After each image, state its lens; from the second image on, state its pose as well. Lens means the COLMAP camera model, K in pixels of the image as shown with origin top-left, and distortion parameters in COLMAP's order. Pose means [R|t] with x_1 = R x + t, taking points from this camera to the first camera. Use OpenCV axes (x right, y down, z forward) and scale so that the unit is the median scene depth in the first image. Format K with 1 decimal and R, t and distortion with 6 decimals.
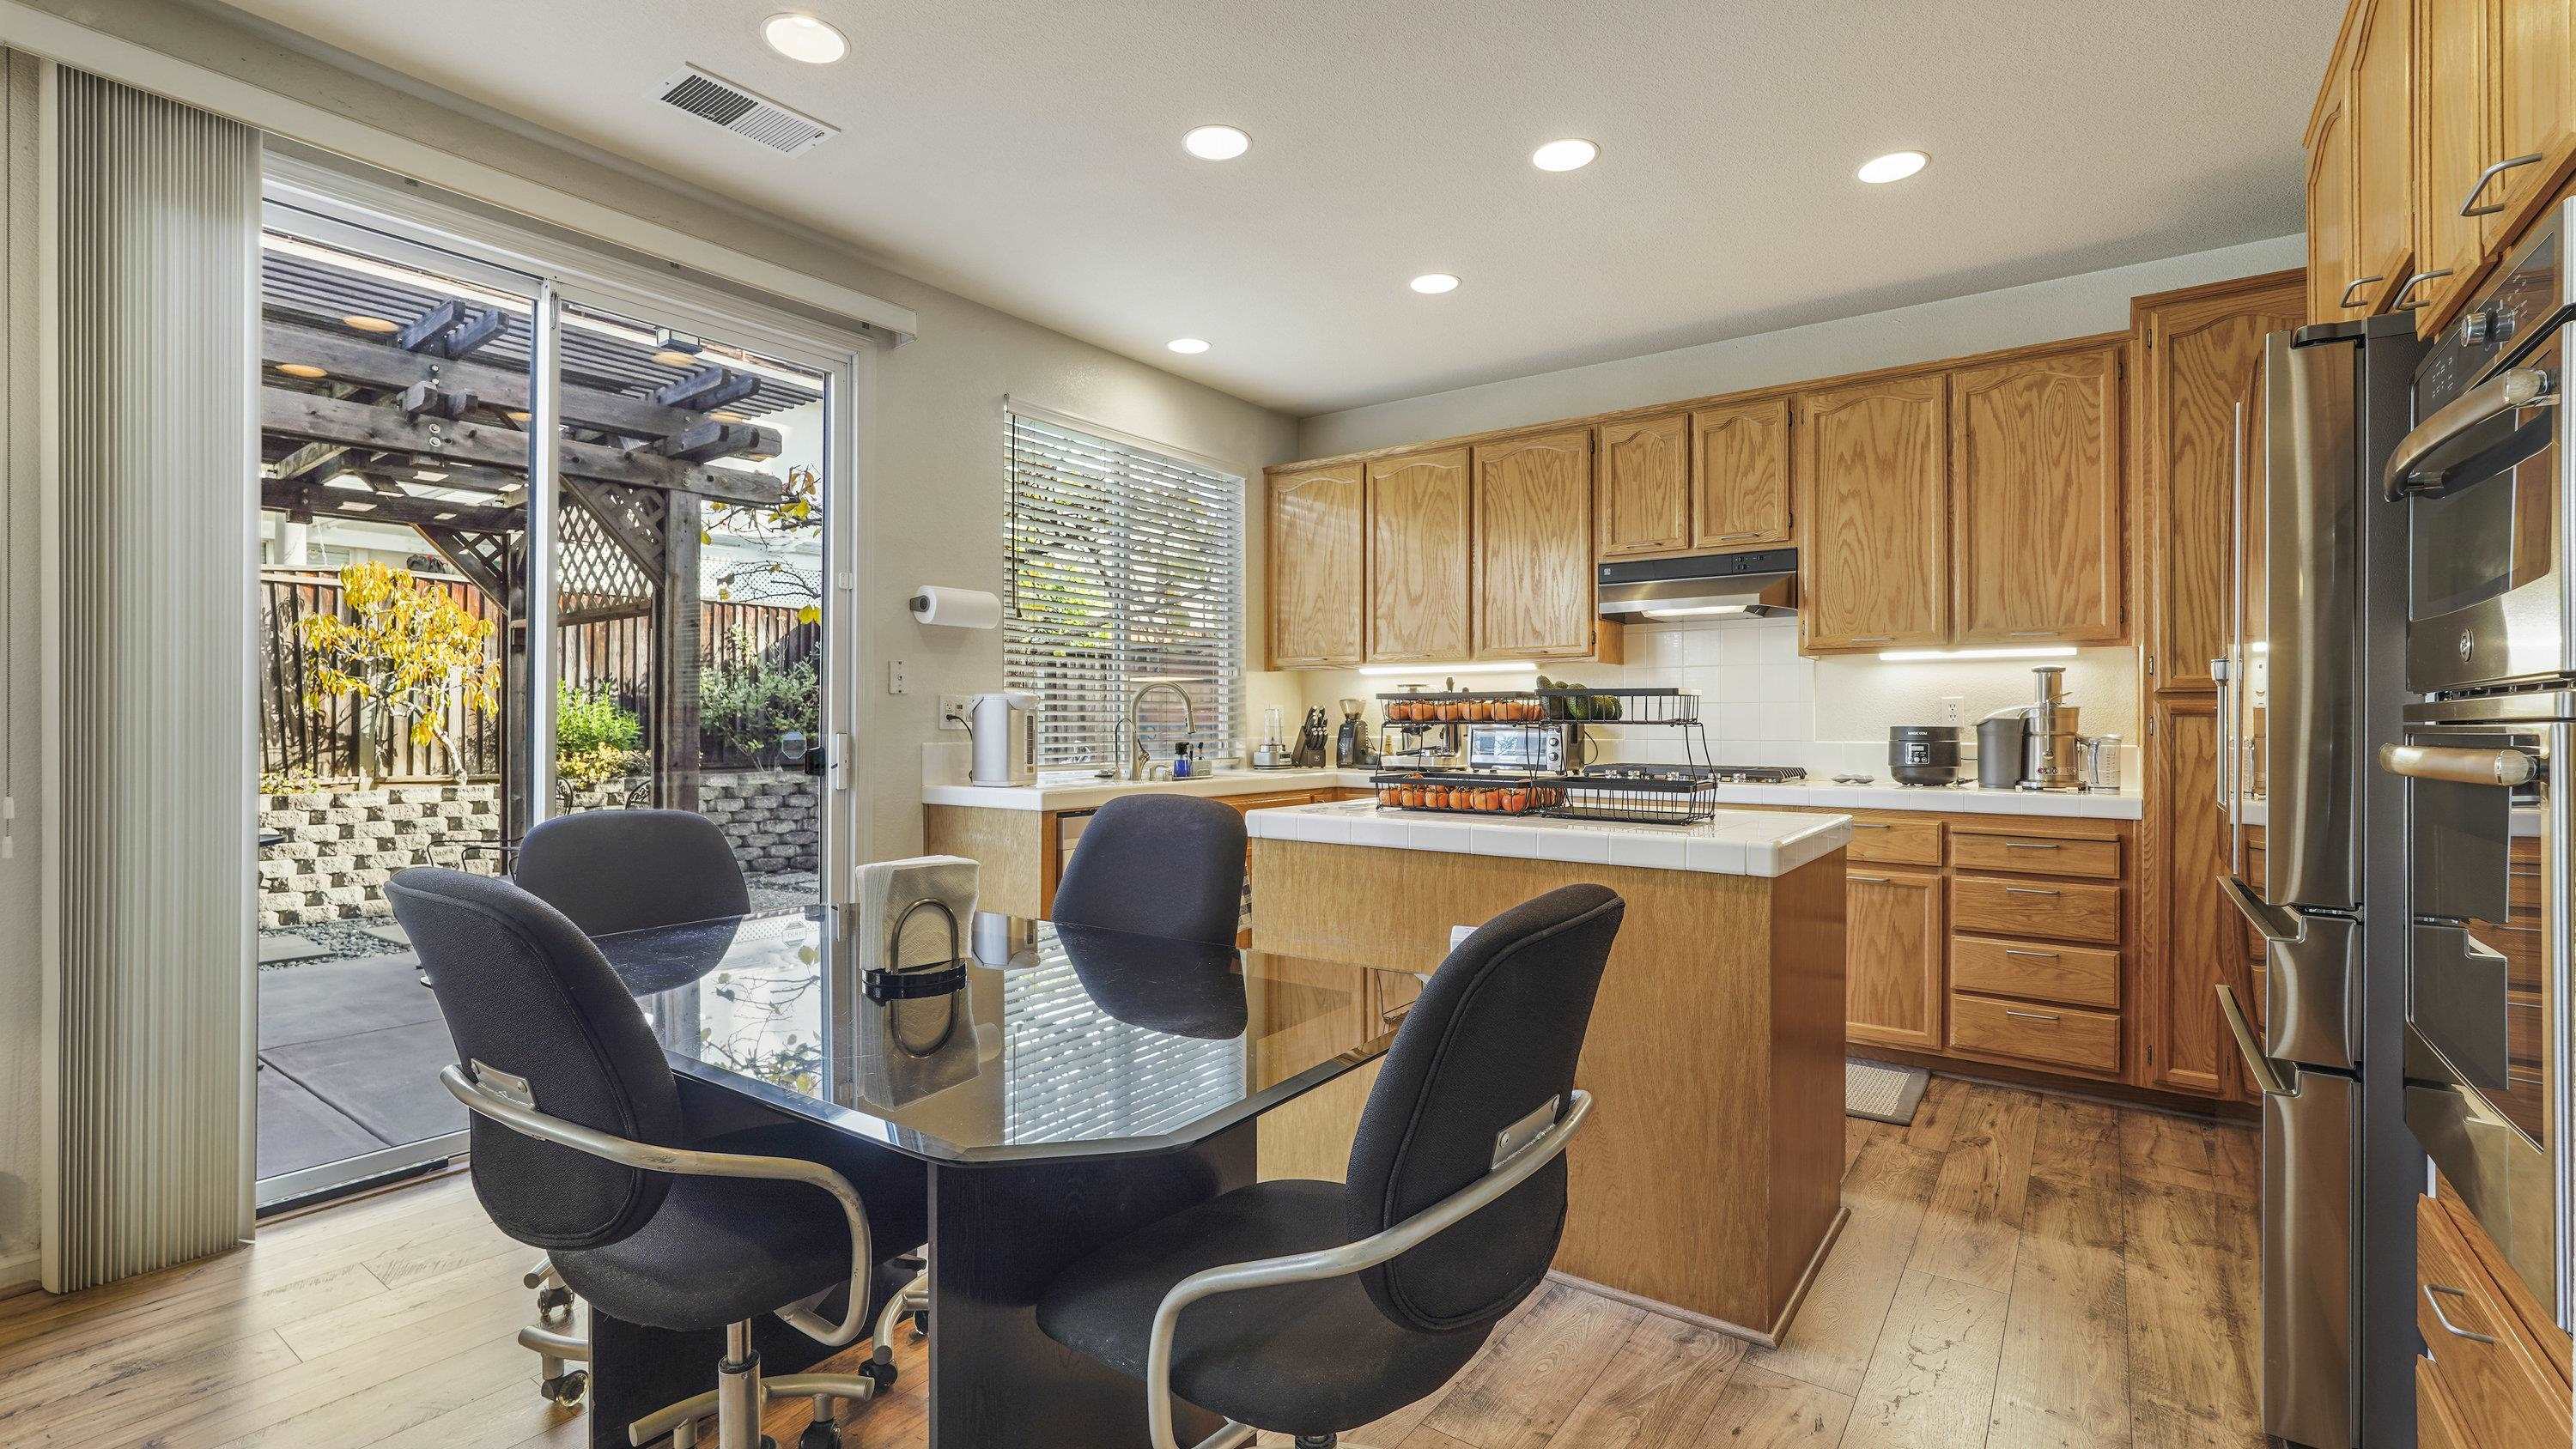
lens RADIAL K [[1146.0, 0, 1286.3], [0, 1146.0, 711.5], [0, 0, 1]] dist [0.000190, 0.000614]
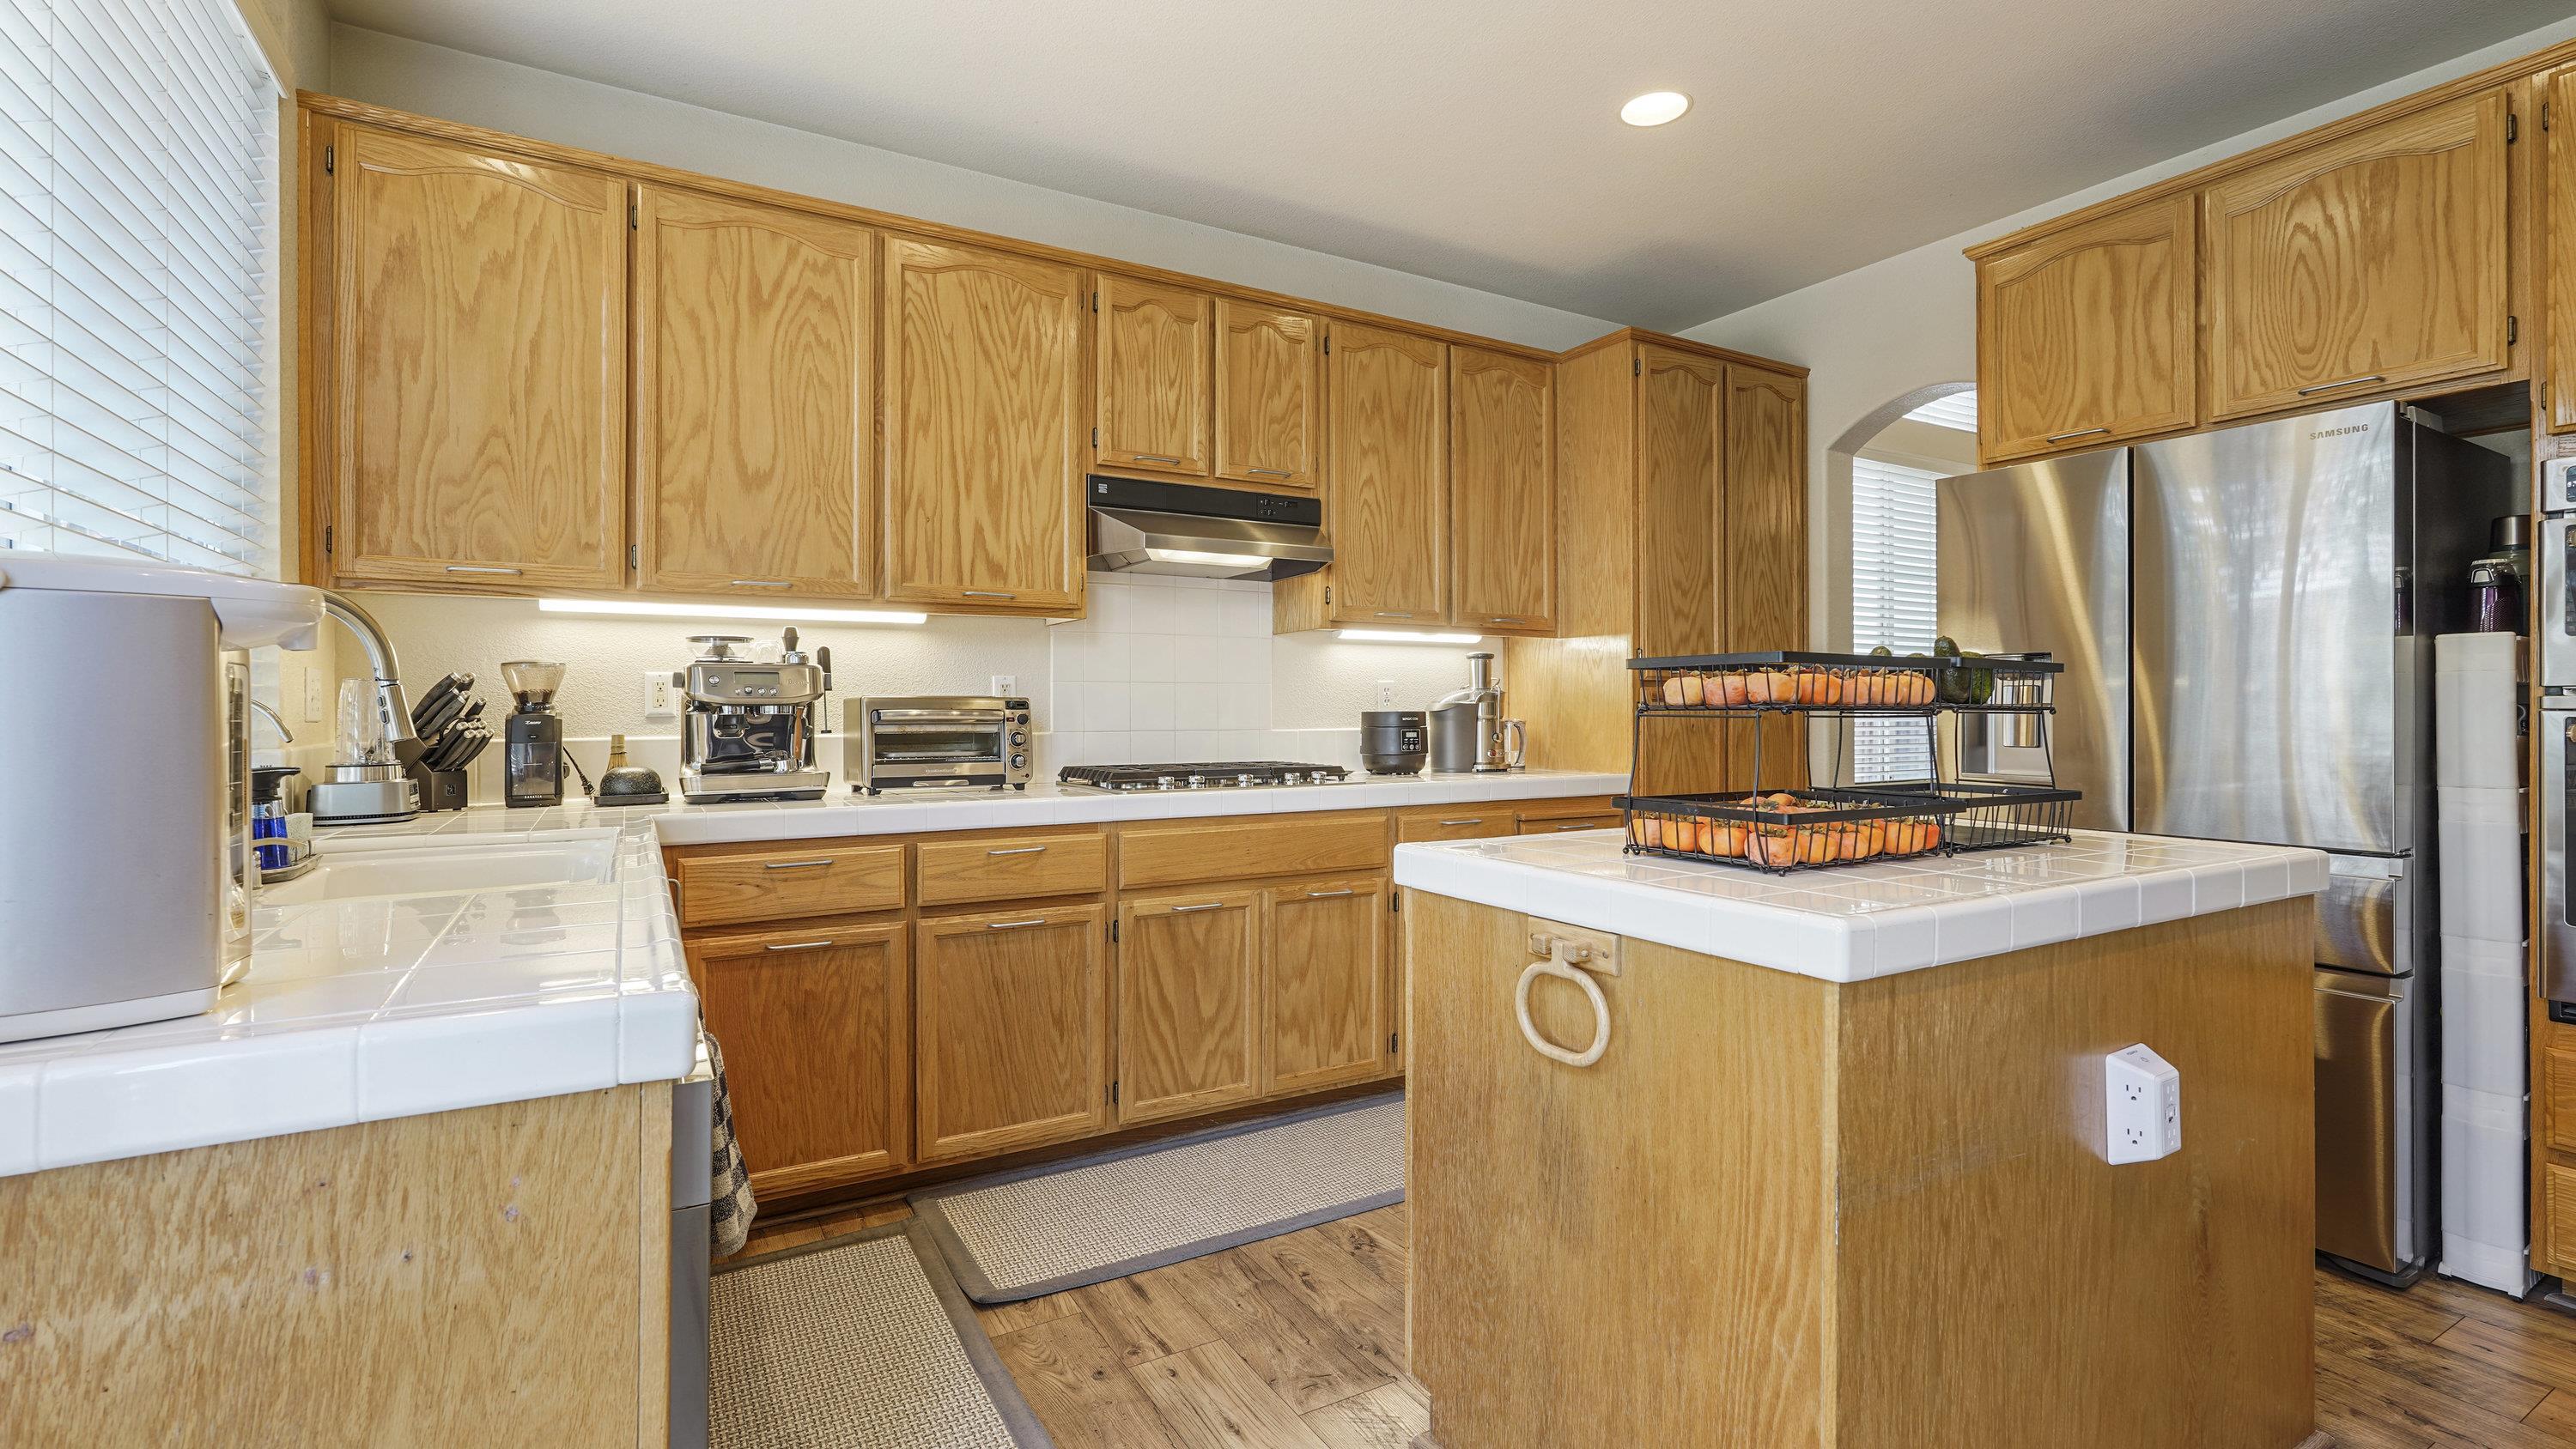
lens RADIAL K [[1151.4, 0, 1280.2], [0, 1151.4, 716.8], [0, 0, 1]] dist [-0.003198, 0.000392]
pose [[0.405438, -0.012267, 0.914040, -0.372073], [-0.008557, 0.999815, 0.017214, 0.002563], [-0.914082, -0.014801, 0.405258, 0.743623]]
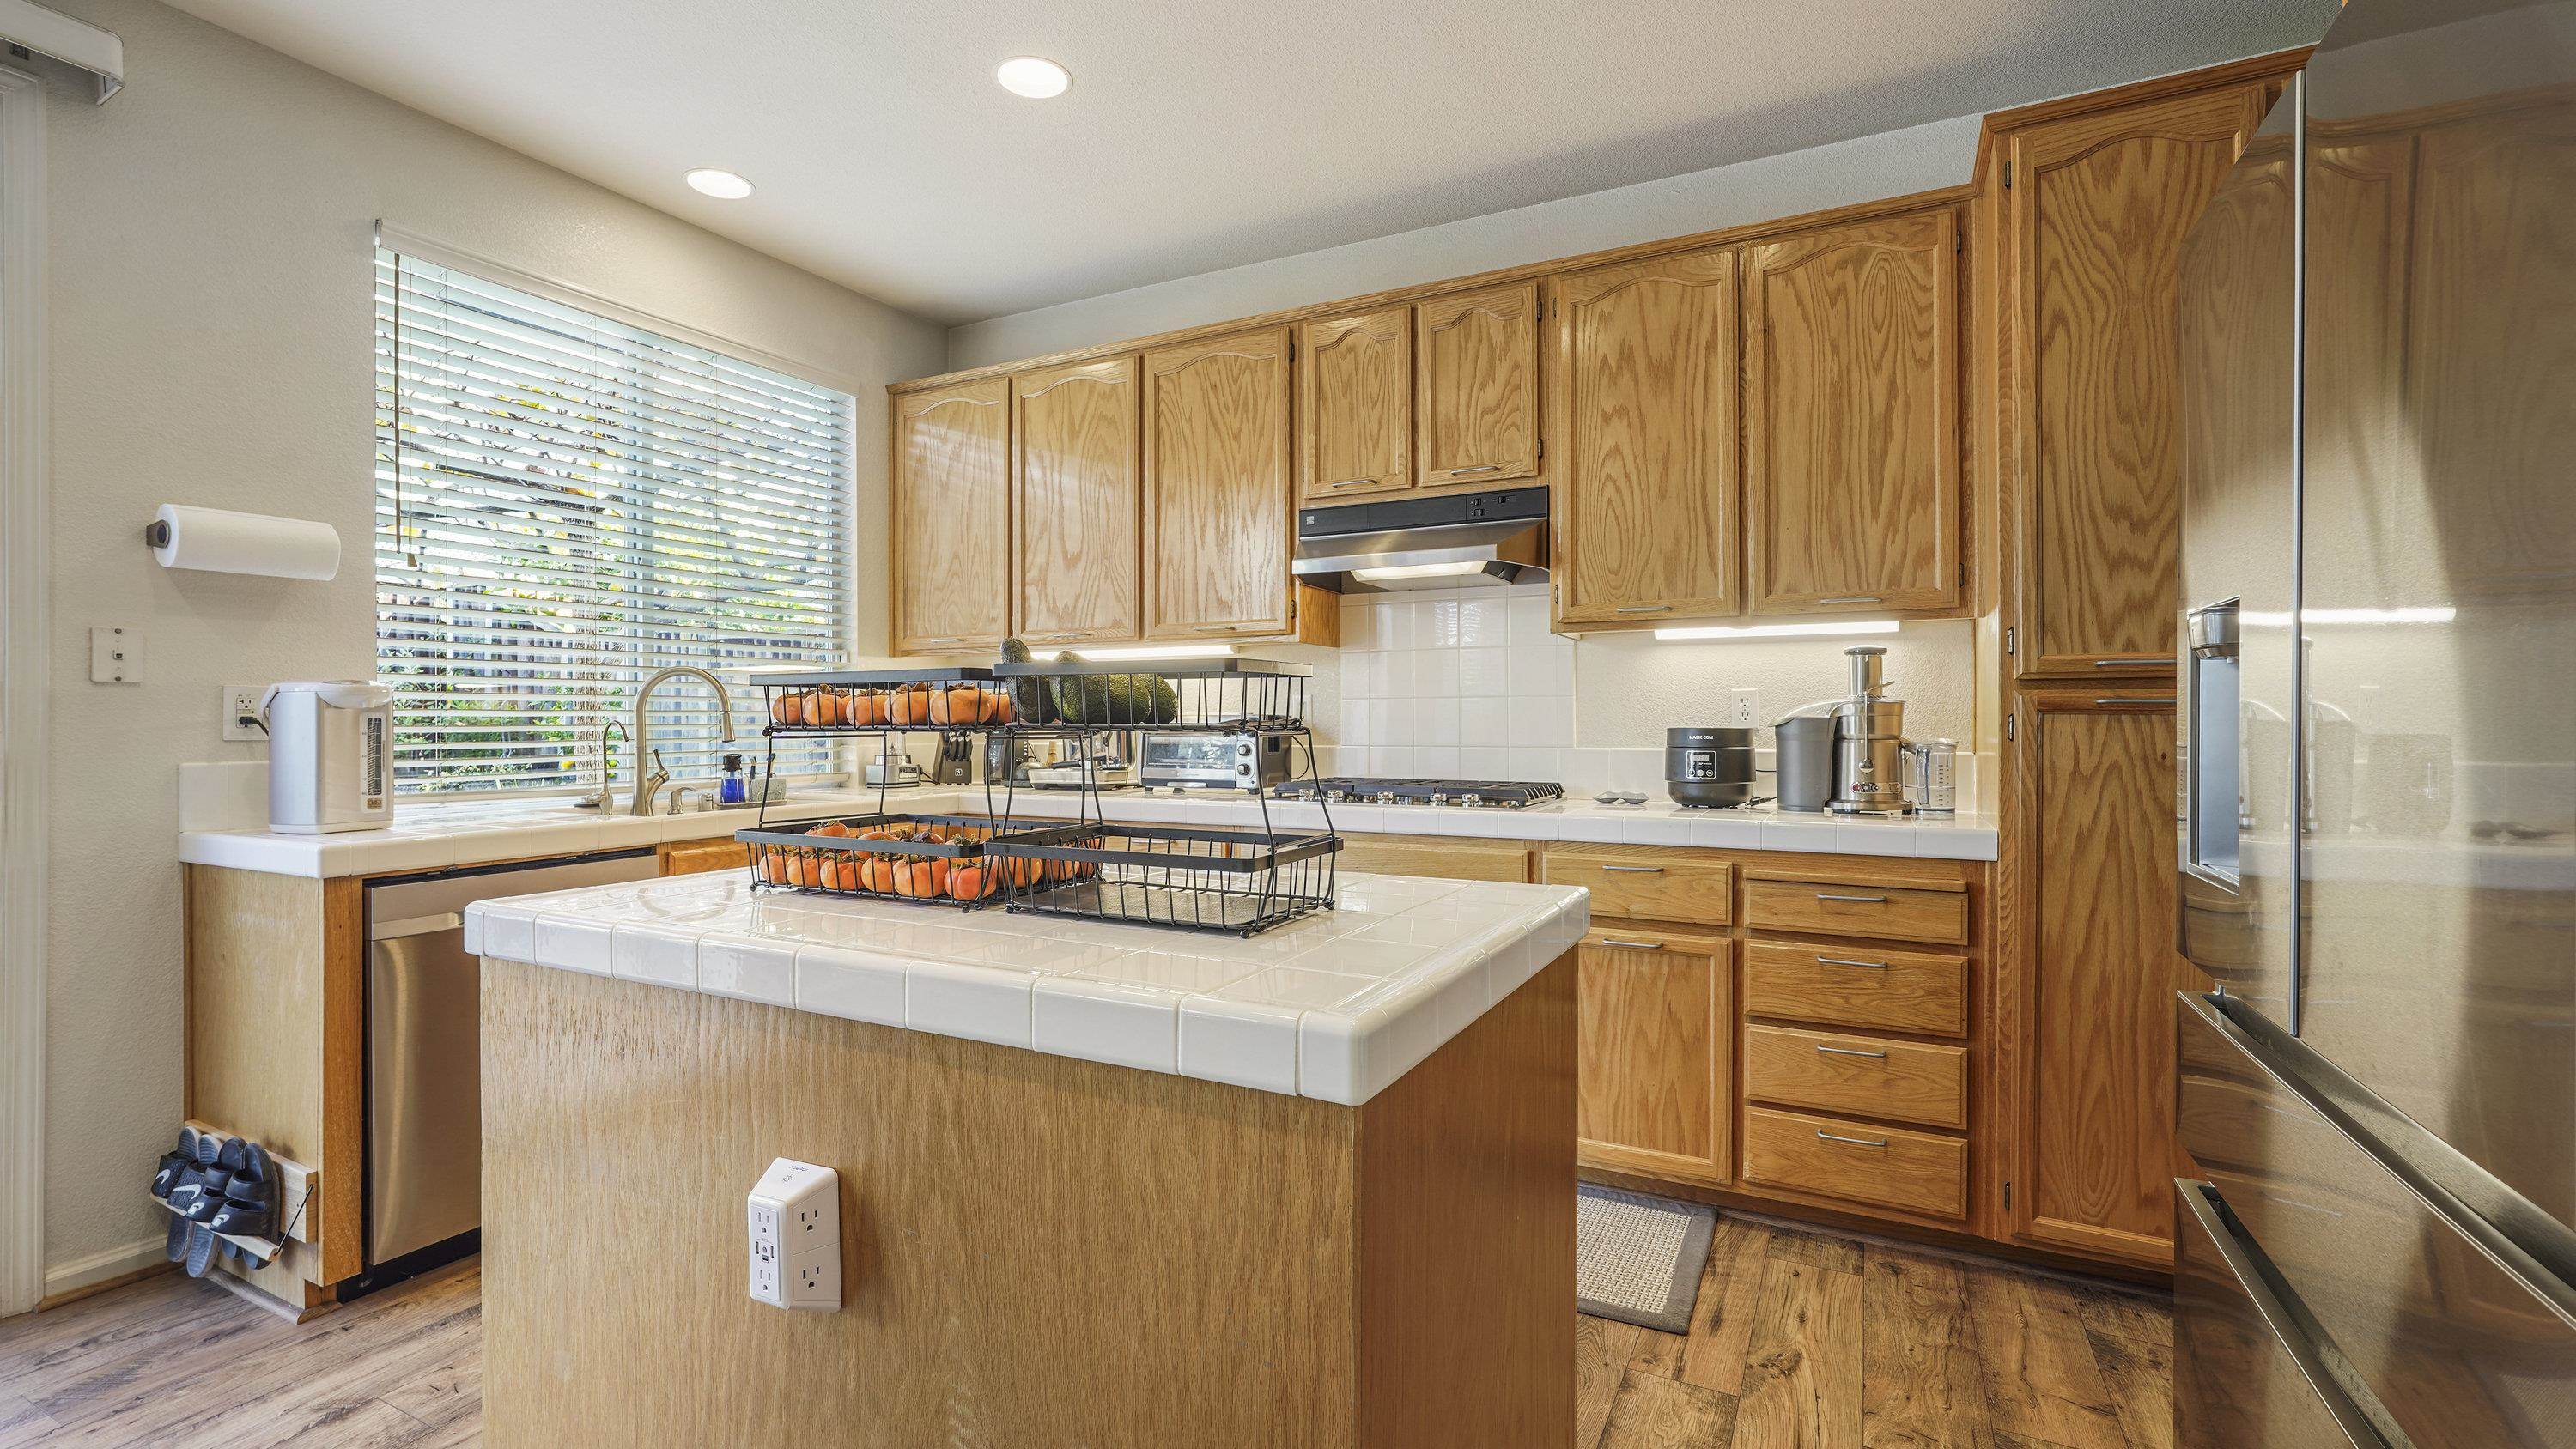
lens RADIAL K [[1151.4, 0, 1280.2], [0, 1151.4, 716.8], [0, 0, 1]] dist [-0.003198, 0.000392]
pose [[0.989332, -0.003537, 0.145639, 0.181999], [0.002707, 0.999979, 0.005899, 0.000606], [-0.145656, -0.005442, 0.989320, 0.319264]]
